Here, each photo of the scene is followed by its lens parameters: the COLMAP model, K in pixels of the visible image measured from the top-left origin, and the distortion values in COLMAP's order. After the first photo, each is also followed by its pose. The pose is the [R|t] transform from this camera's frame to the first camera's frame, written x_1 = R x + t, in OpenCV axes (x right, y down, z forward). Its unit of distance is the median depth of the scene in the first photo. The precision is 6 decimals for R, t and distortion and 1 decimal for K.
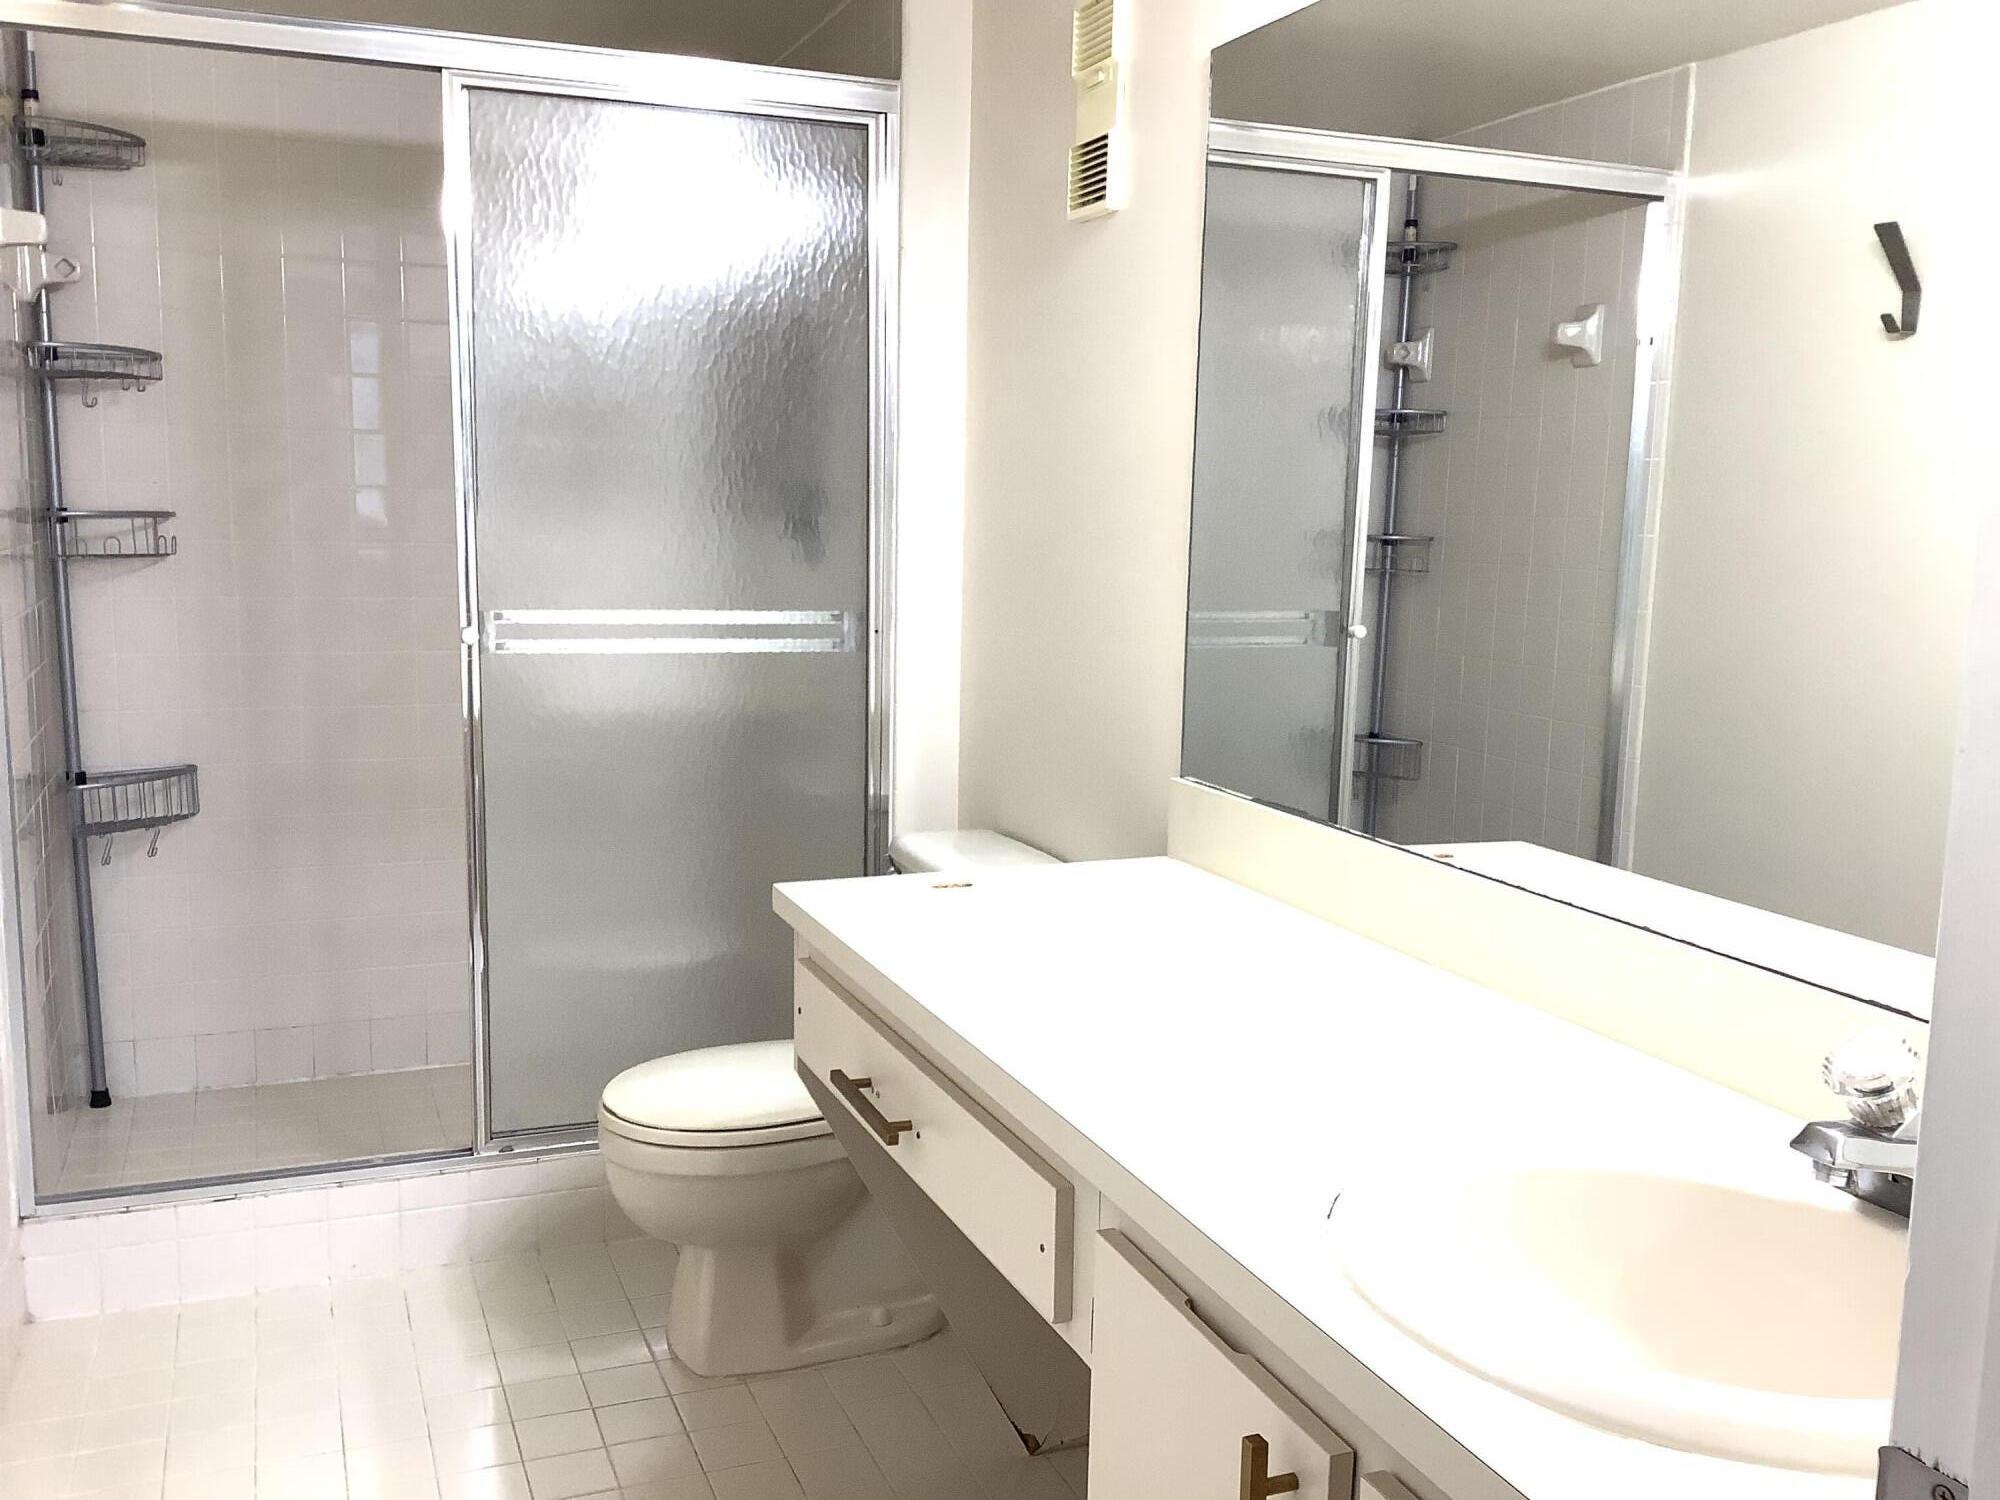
lens RADIAL K [[1800.6, 0, 990.4], [0, 1800.6, 757.1], [0, 0, 1]] dist [0.110235, -0.156800]
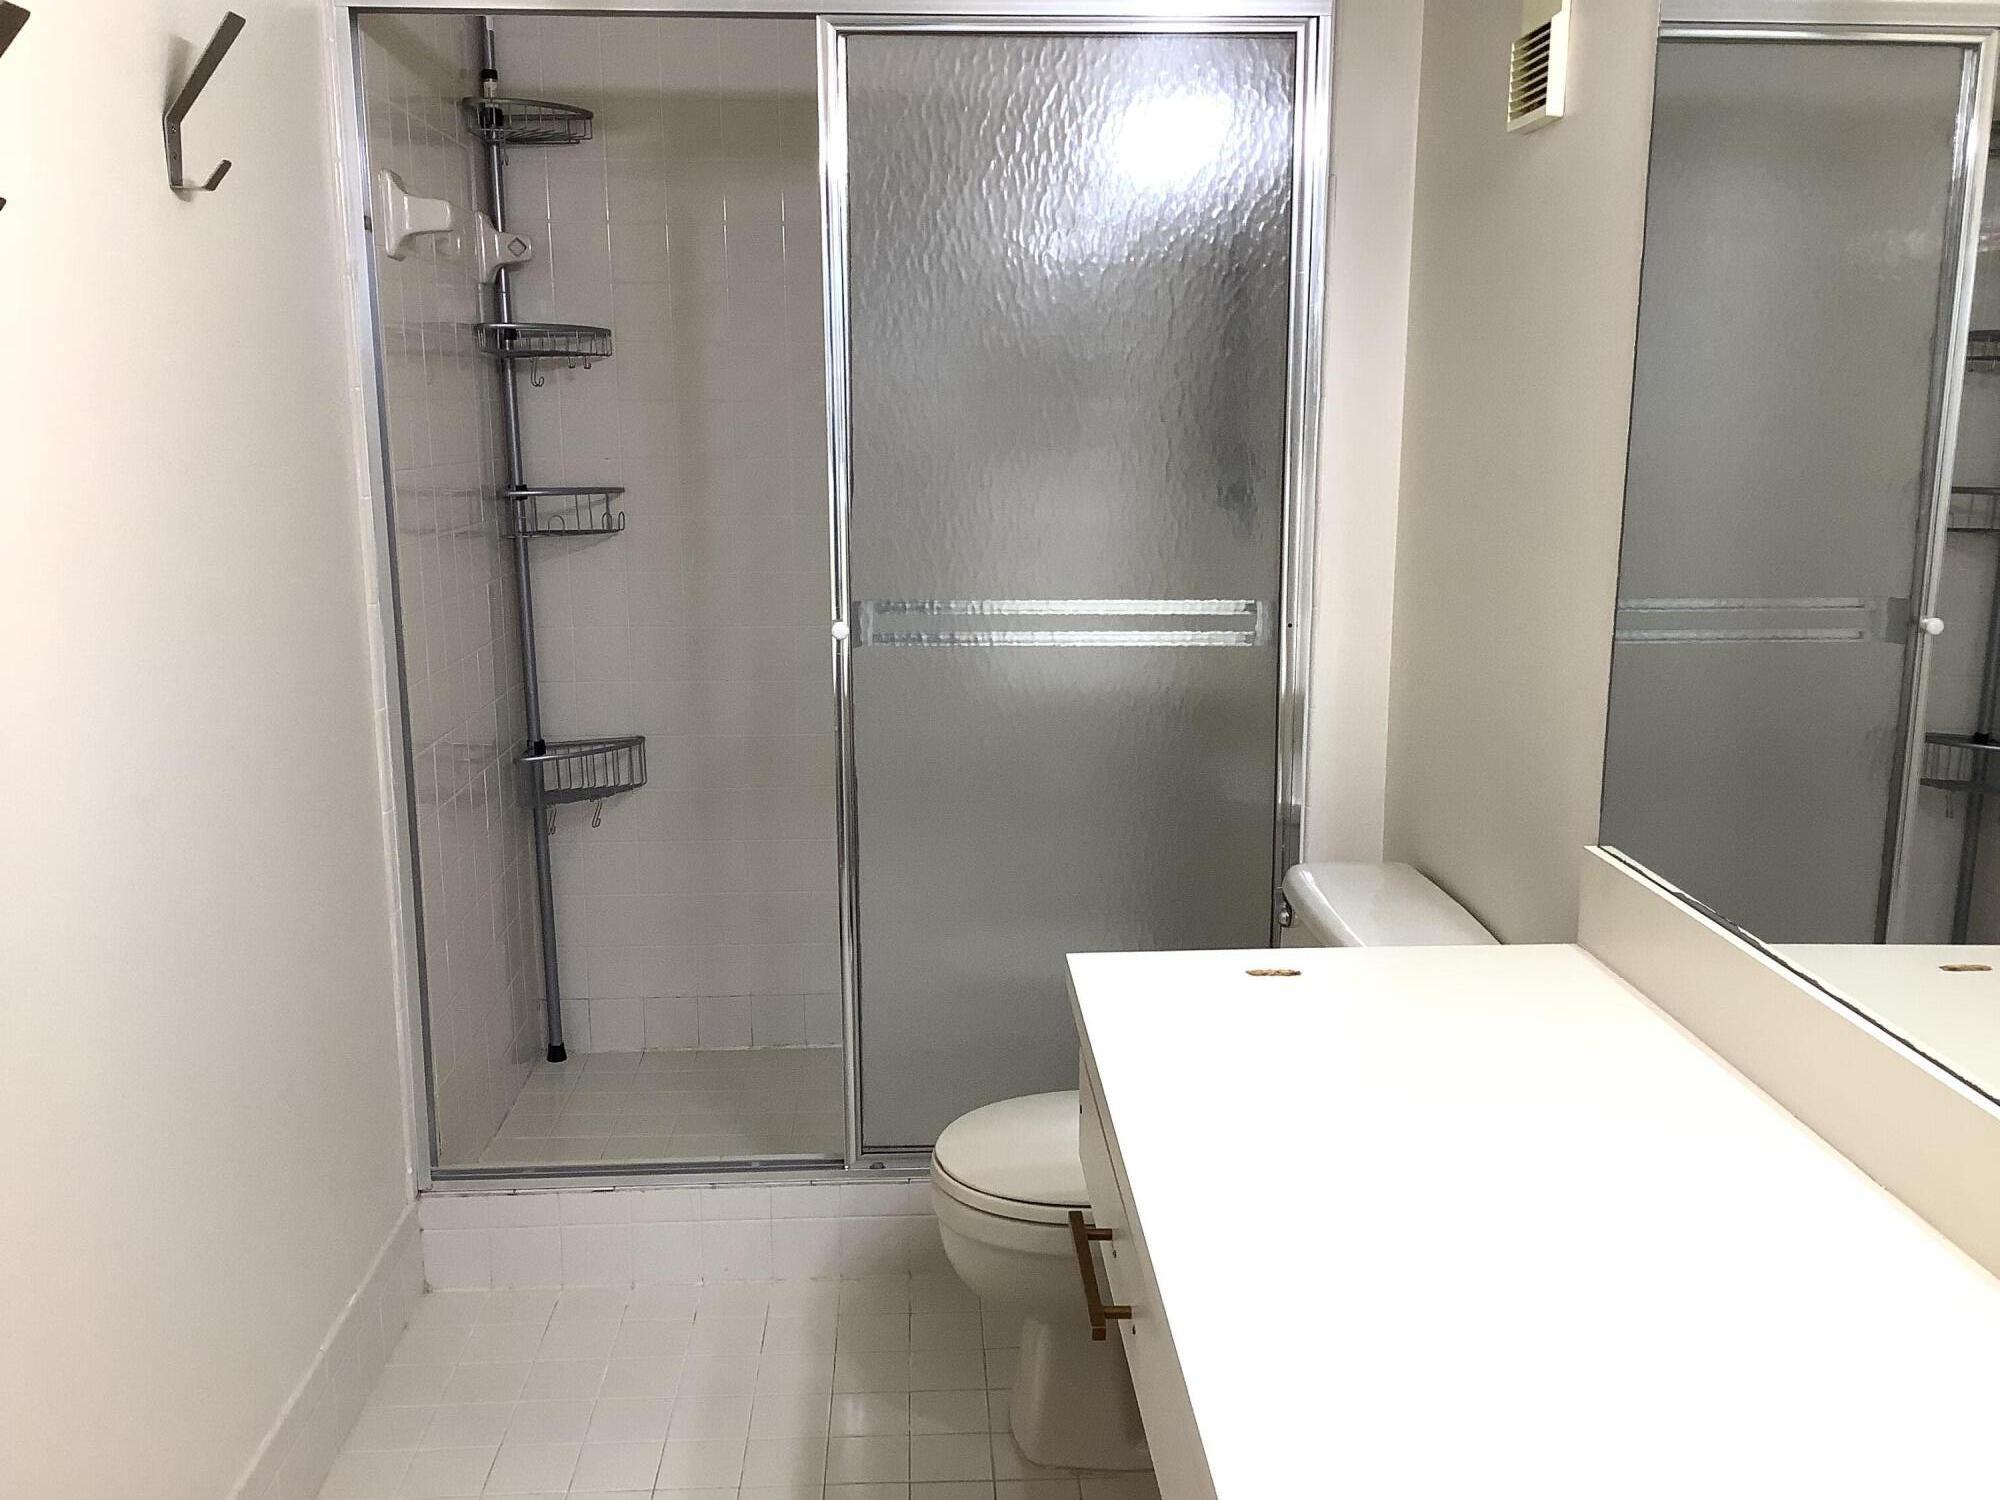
lens RADIAL K [[1800.6, 0, 990.4], [0, 1800.6, 757.1], [0, 0, 1]] dist [0.110235, -0.156800]
pose [[0.946473, 0.041831, -0.320060, 0.076787], [-0.027864, 0.998454, 0.048094, -0.041480], [0.321577, -0.036601, 0.946176, 0.120176]]
